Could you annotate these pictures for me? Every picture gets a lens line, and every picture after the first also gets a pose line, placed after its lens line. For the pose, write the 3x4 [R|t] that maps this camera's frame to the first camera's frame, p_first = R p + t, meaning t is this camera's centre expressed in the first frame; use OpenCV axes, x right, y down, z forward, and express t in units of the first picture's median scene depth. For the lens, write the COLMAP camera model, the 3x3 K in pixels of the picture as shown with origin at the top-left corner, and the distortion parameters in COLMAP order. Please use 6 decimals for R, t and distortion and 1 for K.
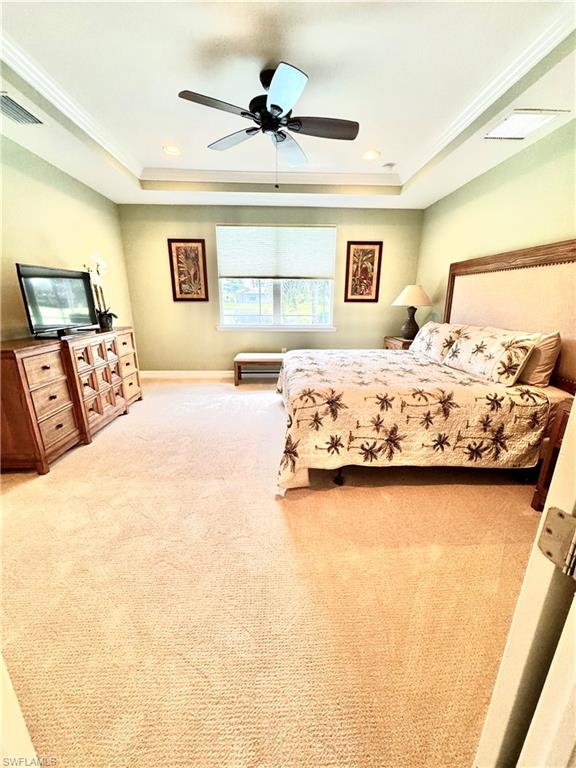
lens RADIAL K [[306.0, 0, 289.3], [0, 306.0, 385.7], [0, 0, 1]] dist [-0.001633, 0.000528]
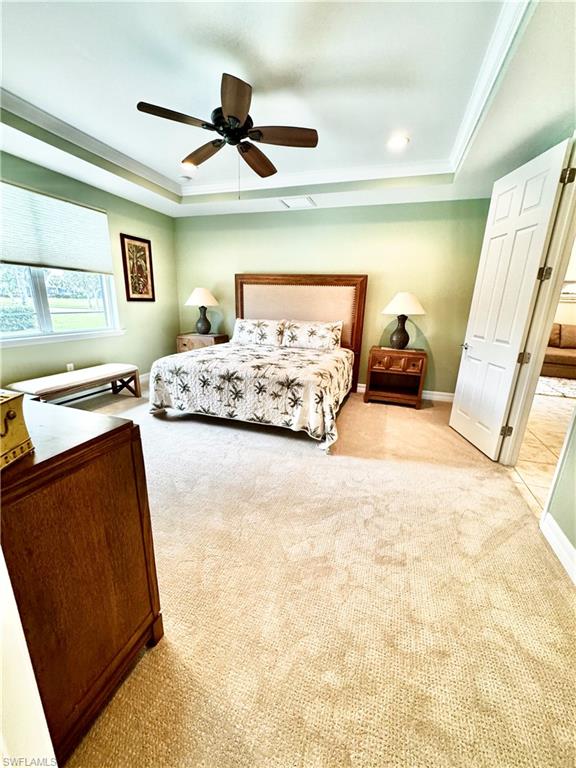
lens RADIAL K [[306.0, 0, 290.4], [0, 306.0, 384.9], [0, 0, 1]] dist [-0.001633, 0.000528]
pose [[0.355877, -0.243097, 0.902361, -0.538002], [0.226871, 0.959163, 0.168925, -0.084219], [-0.906576, 0.144603, 0.396496, 0.255830]]
